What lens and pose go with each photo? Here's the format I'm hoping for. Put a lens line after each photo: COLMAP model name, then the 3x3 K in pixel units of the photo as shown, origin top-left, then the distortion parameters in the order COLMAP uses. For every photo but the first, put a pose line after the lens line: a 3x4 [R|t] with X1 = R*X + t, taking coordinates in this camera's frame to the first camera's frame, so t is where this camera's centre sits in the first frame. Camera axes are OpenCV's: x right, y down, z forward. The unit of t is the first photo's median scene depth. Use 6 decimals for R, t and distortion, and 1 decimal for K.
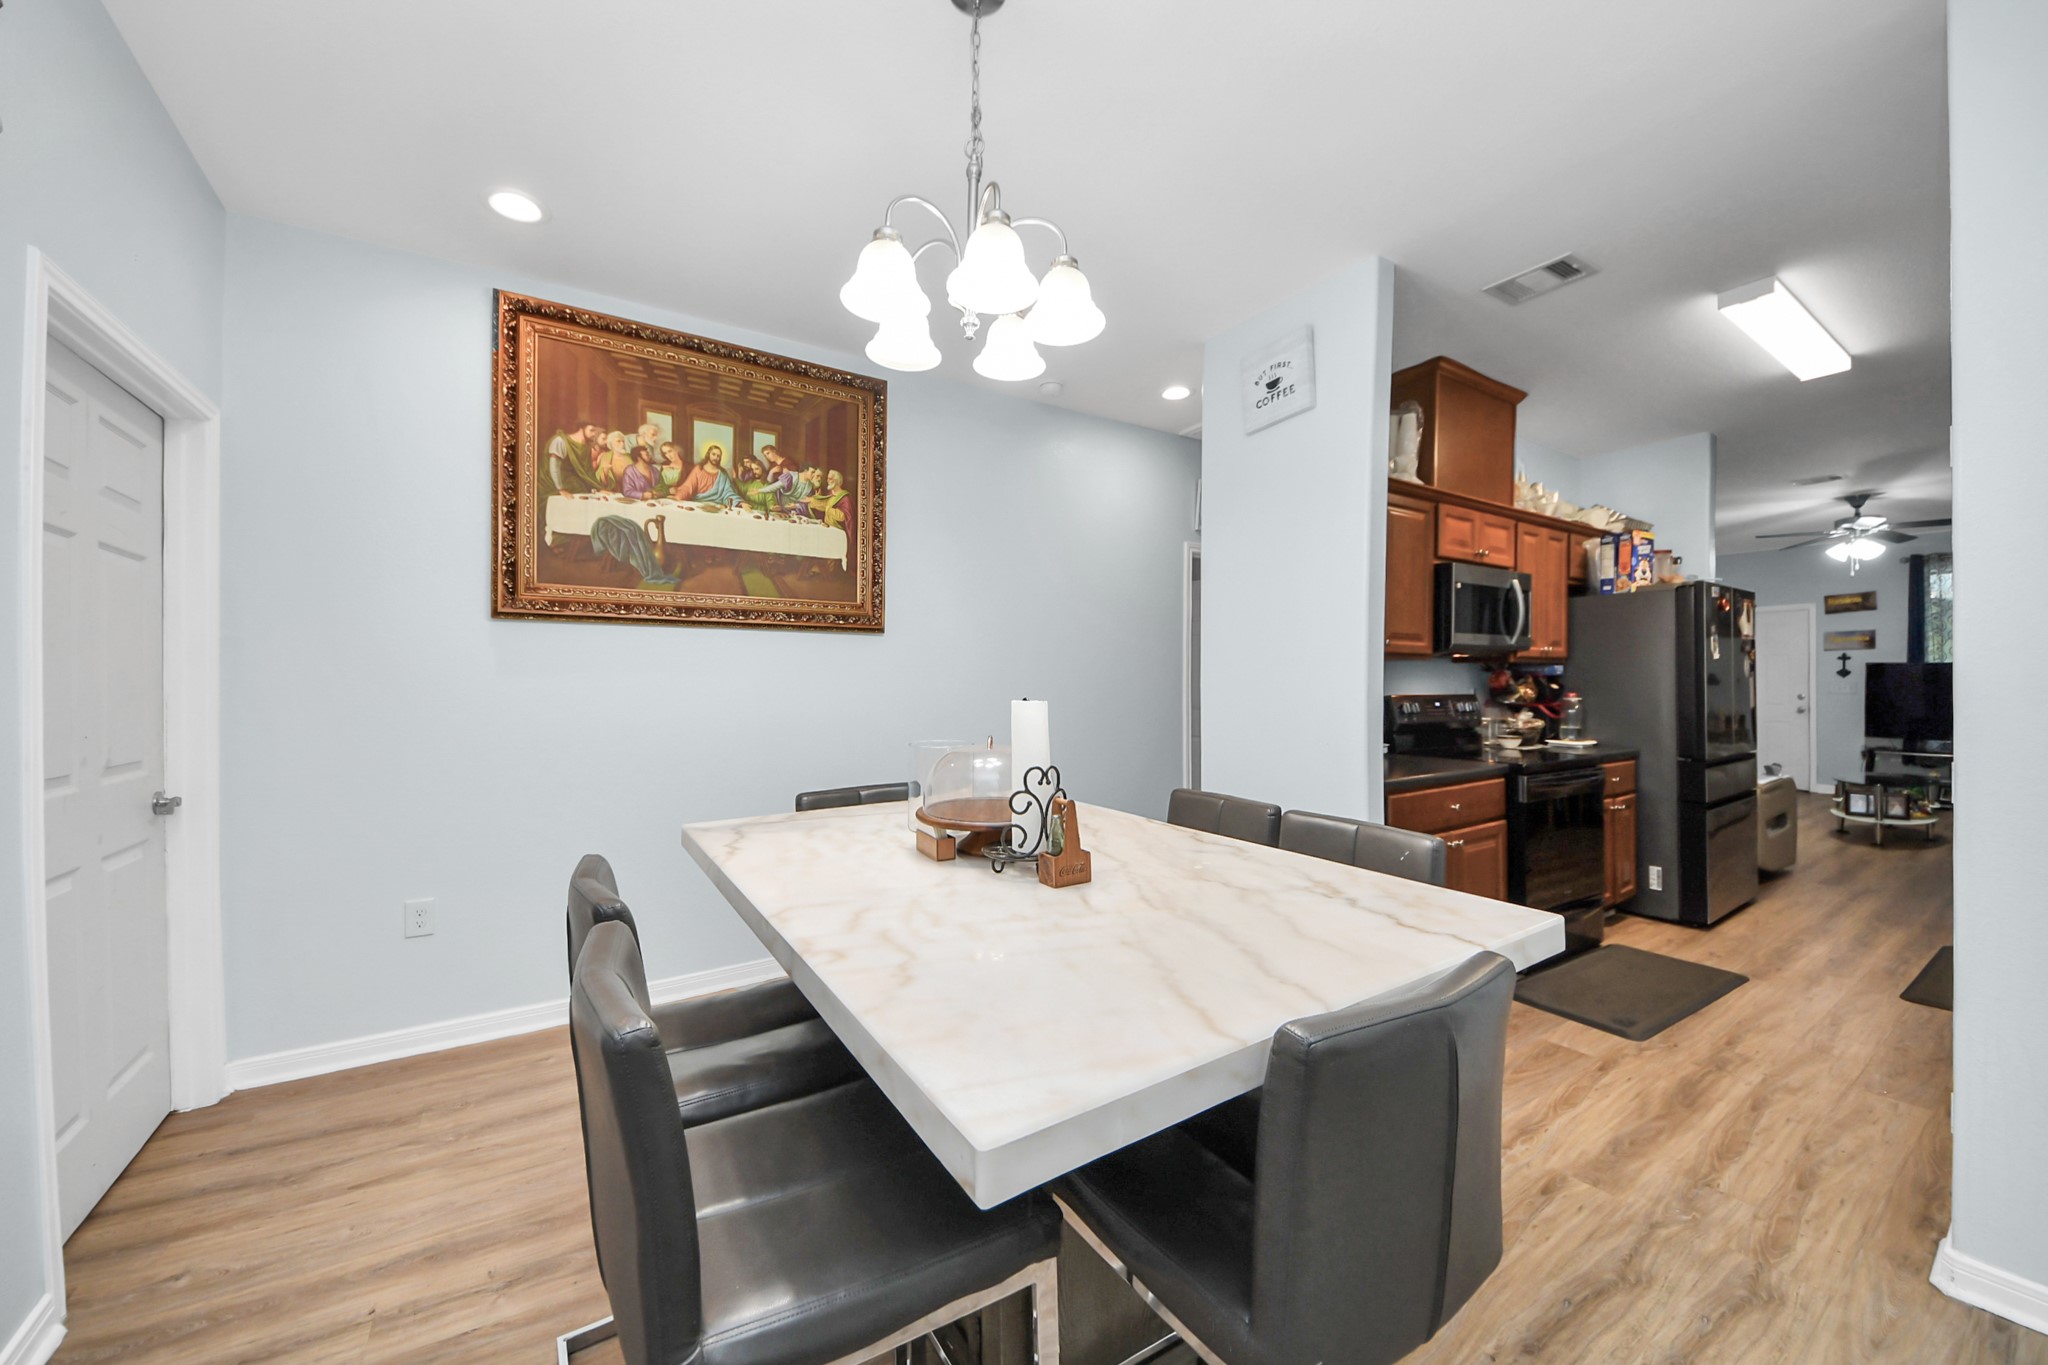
lens RADIAL K [[760.5, 0, 1023.2], [0, 760.5, 698.1], [0, 0, 1]] dist [-0.000748, -0.010707]
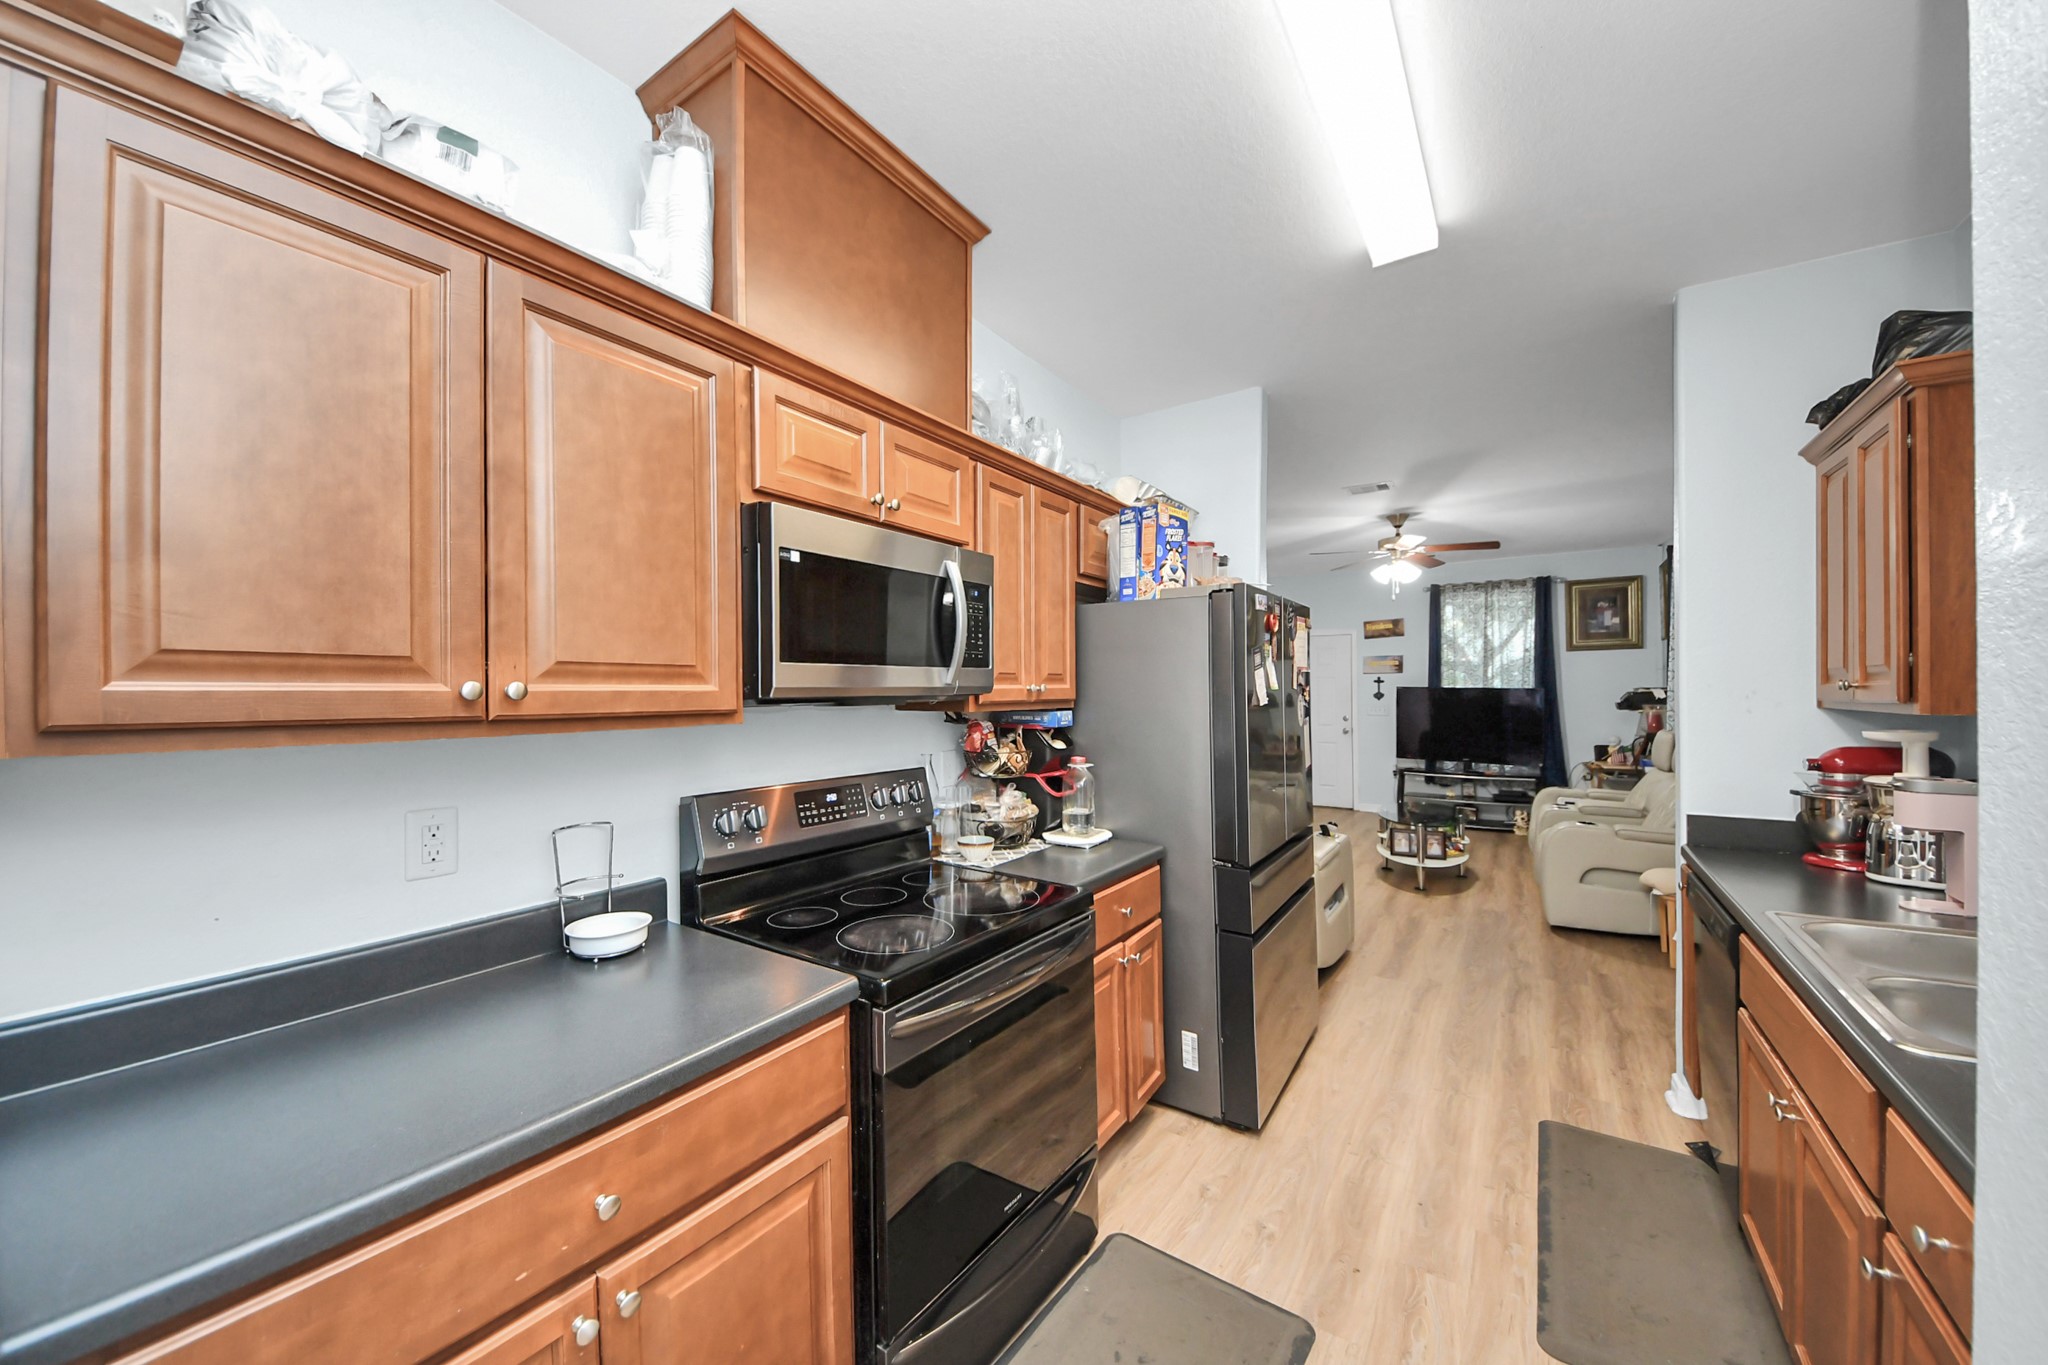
lens RADIAL K [[742.3, 0, 1030.4], [0, 742.3, 704.4], [0, 0, 1]] dist [0.027538, -0.000042]
pose [[0.916025, -0.008085, 0.401040, 0.436178], [0.008351, 0.999965, 0.001084, -0.050386], [-0.401034, 0.002356, 0.916060, 0.449148]]
